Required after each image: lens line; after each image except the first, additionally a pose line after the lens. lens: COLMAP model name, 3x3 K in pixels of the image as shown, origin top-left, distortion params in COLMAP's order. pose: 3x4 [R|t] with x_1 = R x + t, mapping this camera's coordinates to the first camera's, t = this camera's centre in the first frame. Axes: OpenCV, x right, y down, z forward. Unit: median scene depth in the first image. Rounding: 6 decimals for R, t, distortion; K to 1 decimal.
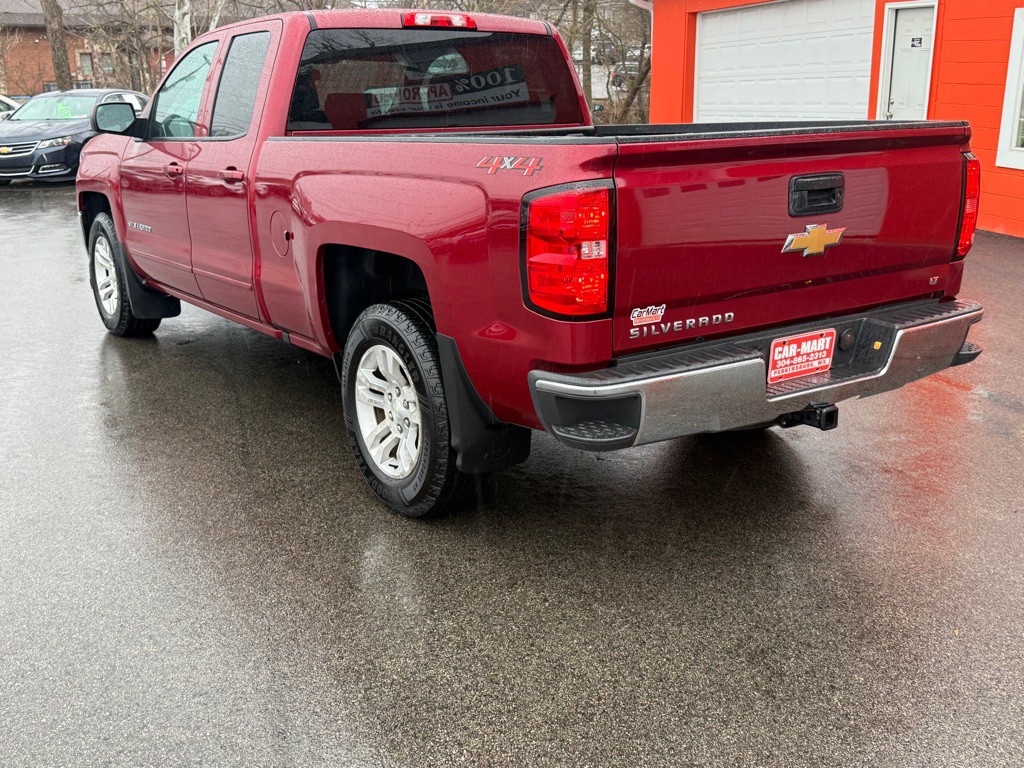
lens RADIAL K [[1070.2, 0, 512.0], [0, 1070.2, 384.0], [0, 0, 1]] dist [0.169200, -0.334682]
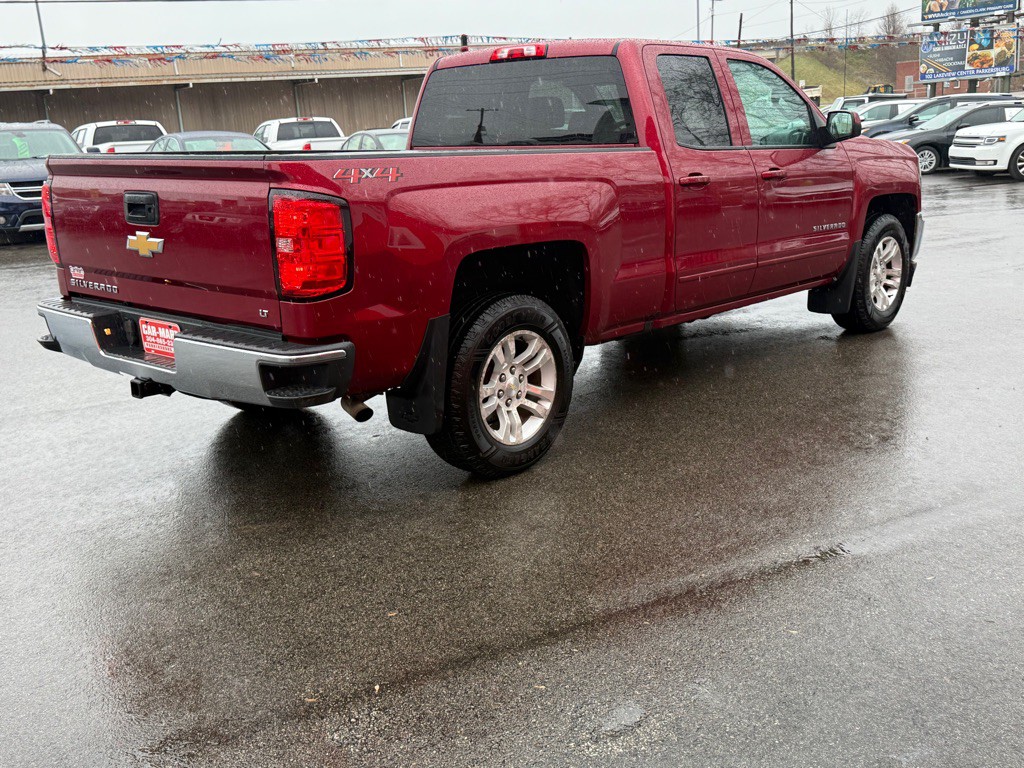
lens RADIAL K [[1070.2, 0, 512.0], [0, 1070.2, 384.0], [0, 0, 1]] dist [0.169200, -0.334682]
pose [[0.229270, 0.237244, -0.944008, 1.565802], [-0.229559, 0.955663, 0.184421, -0.301658], [0.945906, 0.174423, 0.273566, 1.065166]]
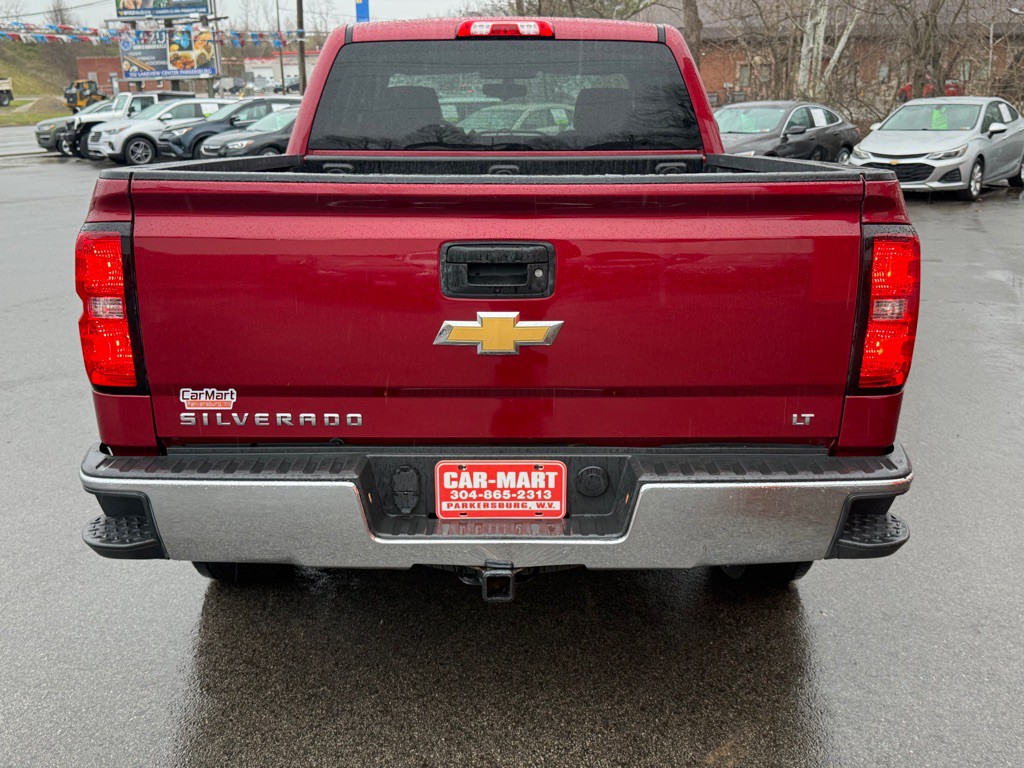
lens RADIAL K [[1070.2, 0, 512.0], [0, 1070.2, 384.0], [0, 0, 1]] dist [0.169200, -0.334682]
pose [[0.821148, 0.155083, -0.549241, 0.663839], [-0.159274, 0.986408, 0.040396, -0.127453], [0.548040, 0.054309, 0.834687, 0.414142]]
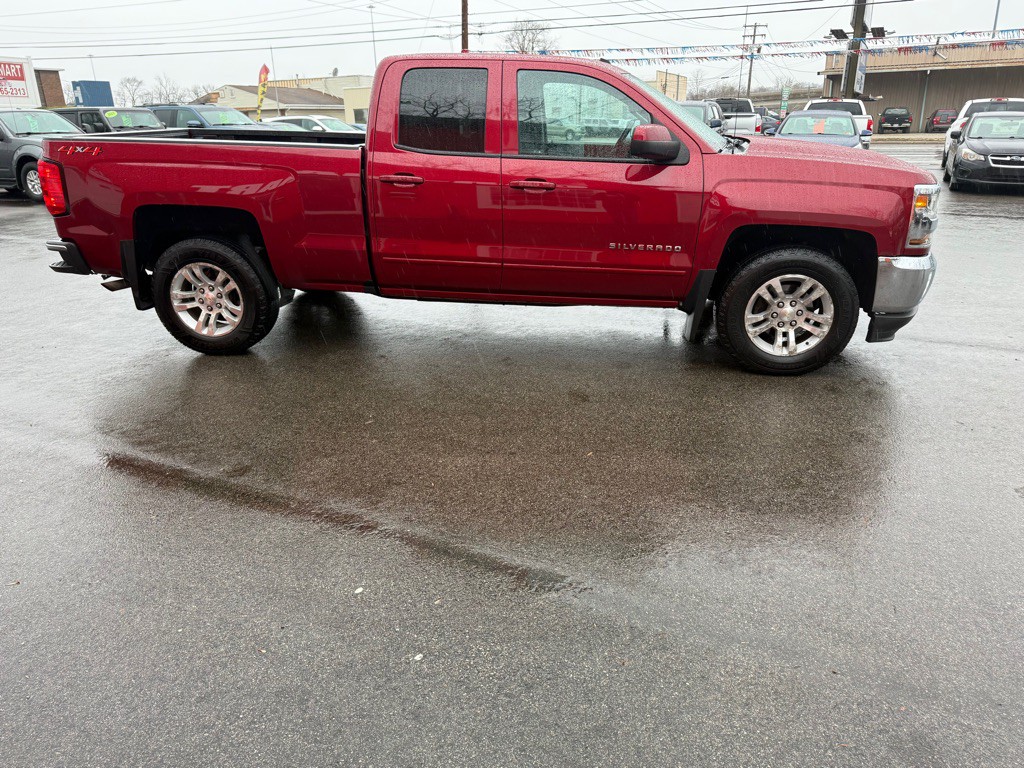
lens RADIAL K [[727.5, 0, 526.5], [0, 727.5, 395.1], [0, 0, 1]] dist [0.054509, -0.057019]
pose [[-0.664039, 0.288952, -0.689608, 0.931241], [-0.190289, 0.826629, 0.529598, -0.756573], [0.723079, 0.482898, -0.493929, 2.641107]]
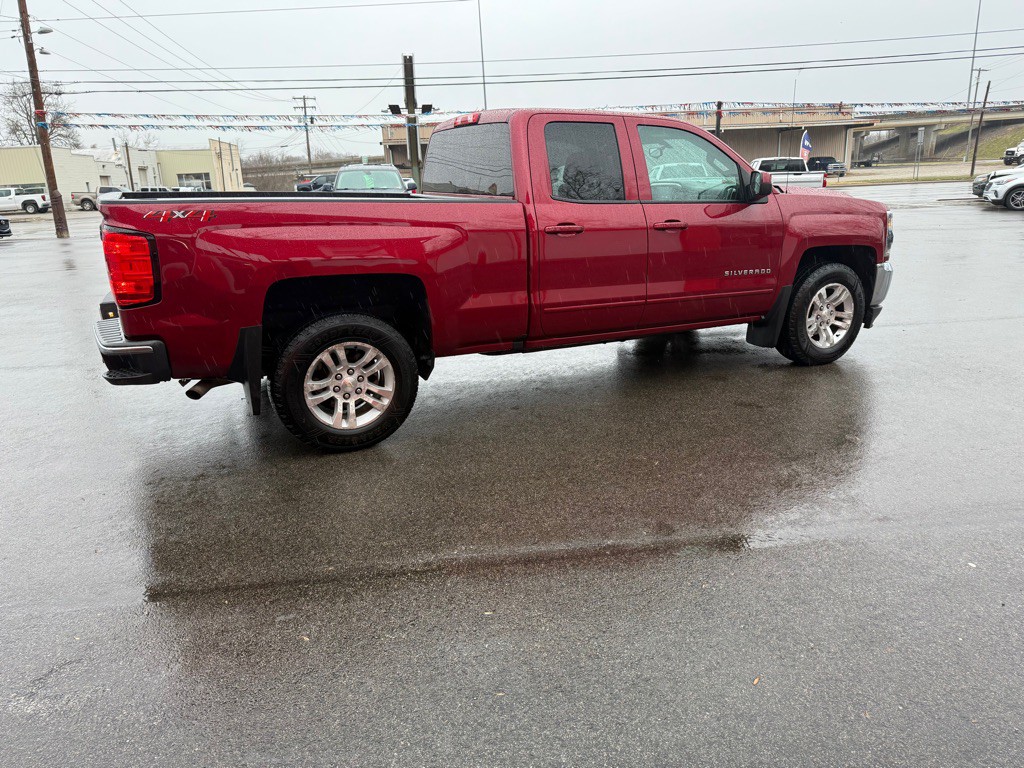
lens RADIAL K [[727.5, 0, 526.5], [0, 727.5, 395.1], [0, 0, 1]] dist [0.054509, -0.057019]
pose [[-0.134910, 0.307920, -0.941799, 1.378540], [-0.248682, 0.909544, 0.332997, -0.496573], [0.959144, 0.279133, -0.046132, 1.758059]]
